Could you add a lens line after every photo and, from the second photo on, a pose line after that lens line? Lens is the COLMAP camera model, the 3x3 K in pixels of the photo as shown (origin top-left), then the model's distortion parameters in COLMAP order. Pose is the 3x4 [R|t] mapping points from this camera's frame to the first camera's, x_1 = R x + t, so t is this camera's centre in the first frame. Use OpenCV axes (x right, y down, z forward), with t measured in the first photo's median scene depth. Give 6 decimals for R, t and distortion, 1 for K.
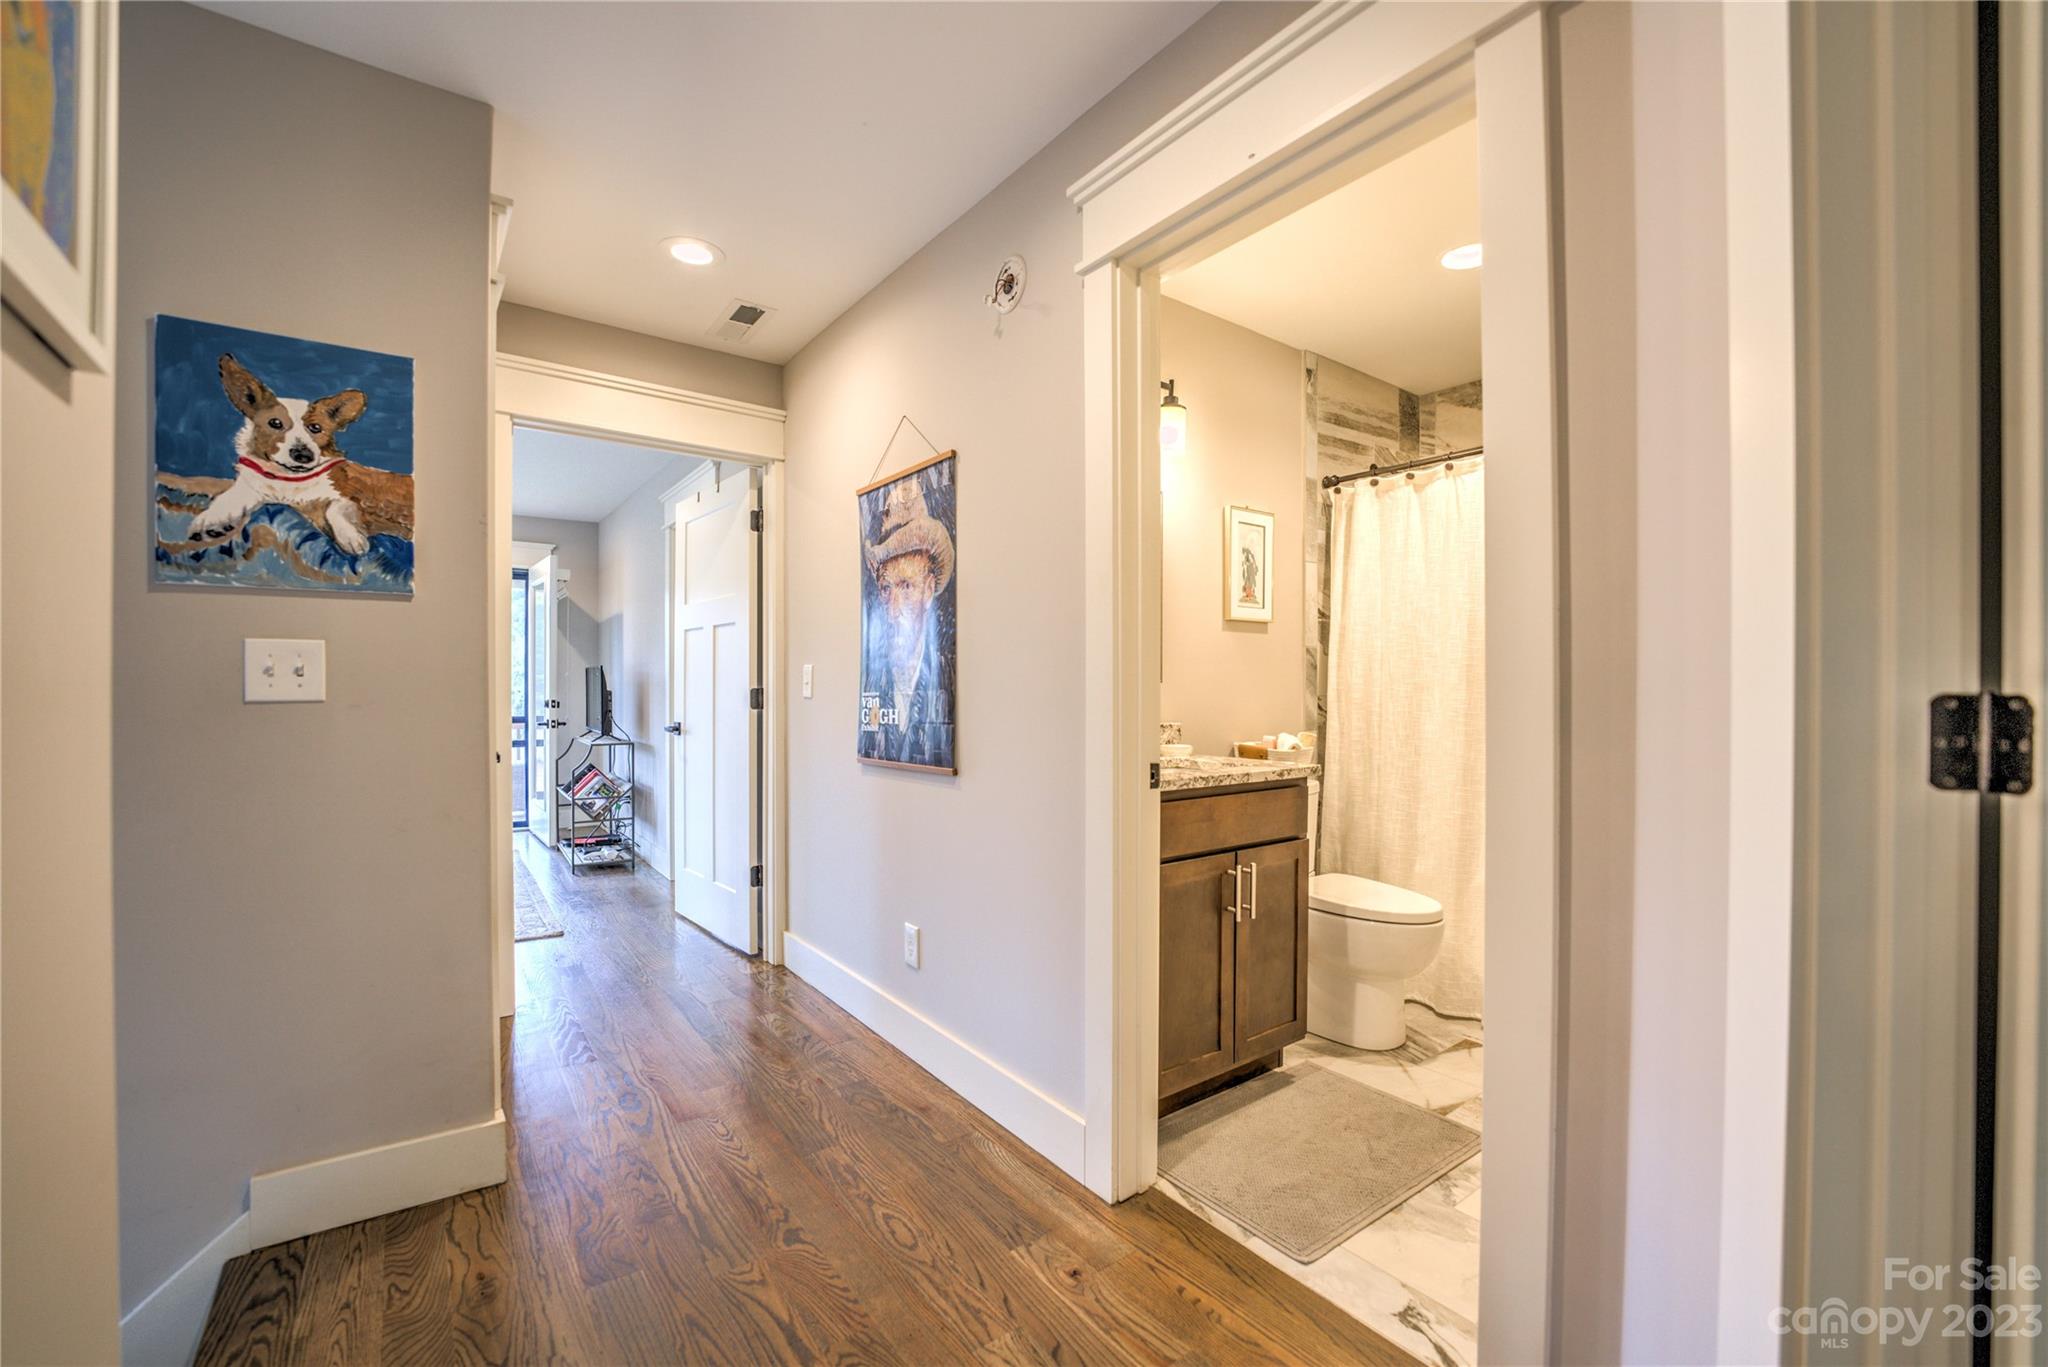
lens RADIAL K [[843.2, 0, 1027.2], [0, 843.2, 694.3], [0, 0, 1]] dist [-0.026914, 0.002468]
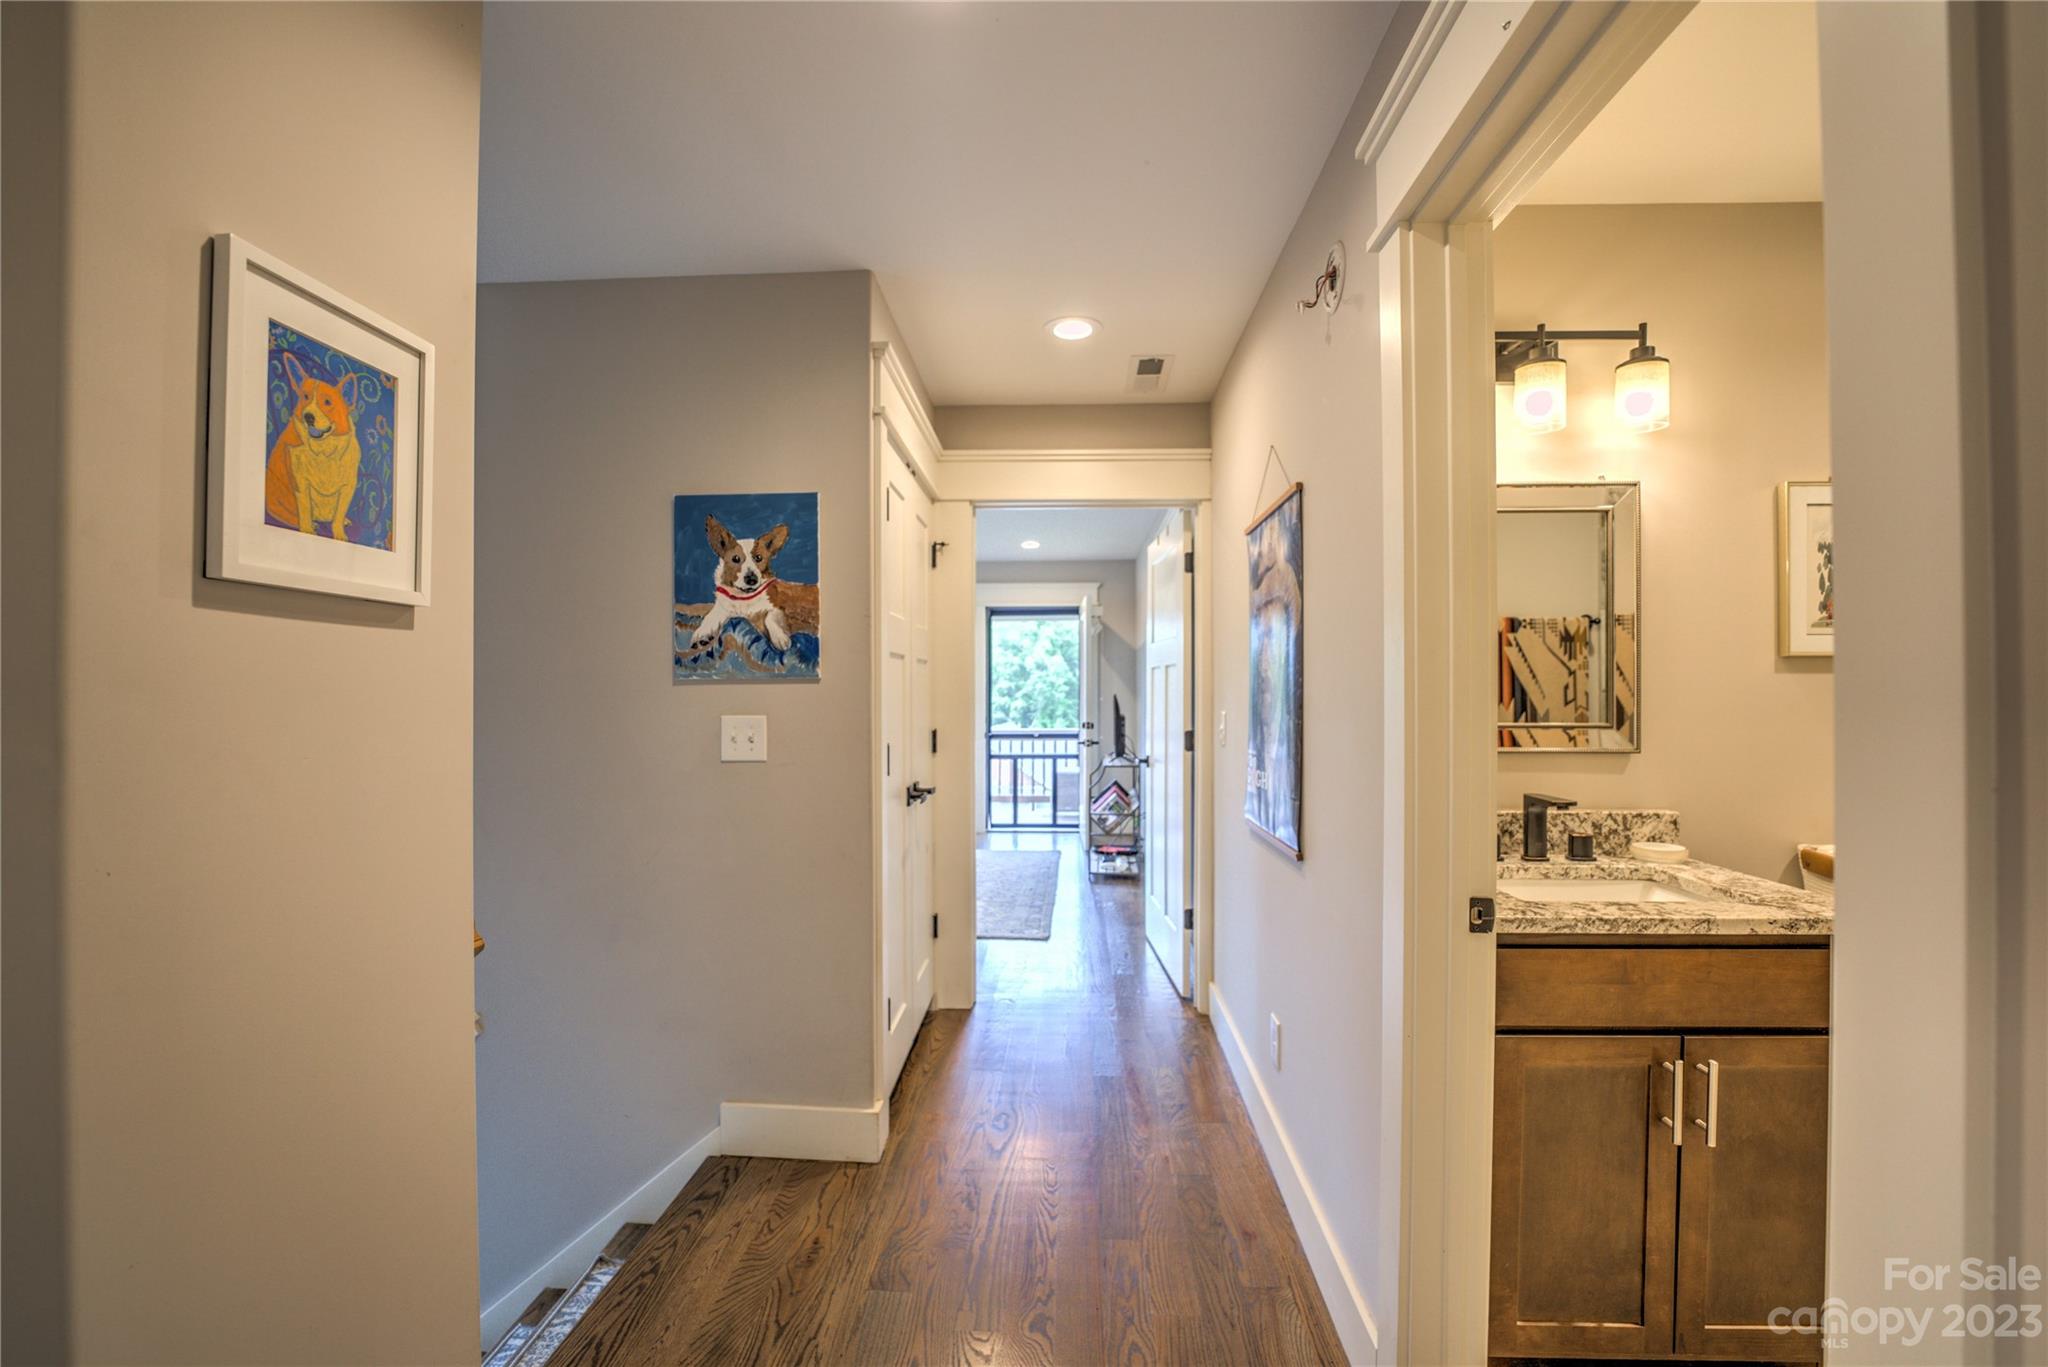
lens RADIAL K [[843.2, 0, 1030.6], [0, 843.2, 690.8], [0, 0, 1]] dist [-0.026914, 0.002468]
pose [[0.769112, -0.000407, -0.639114, 0.277501], [-0.003254, 0.999984, -0.004552, -0.080169], [0.639106, 0.005581, 0.769098, 0.181986]]
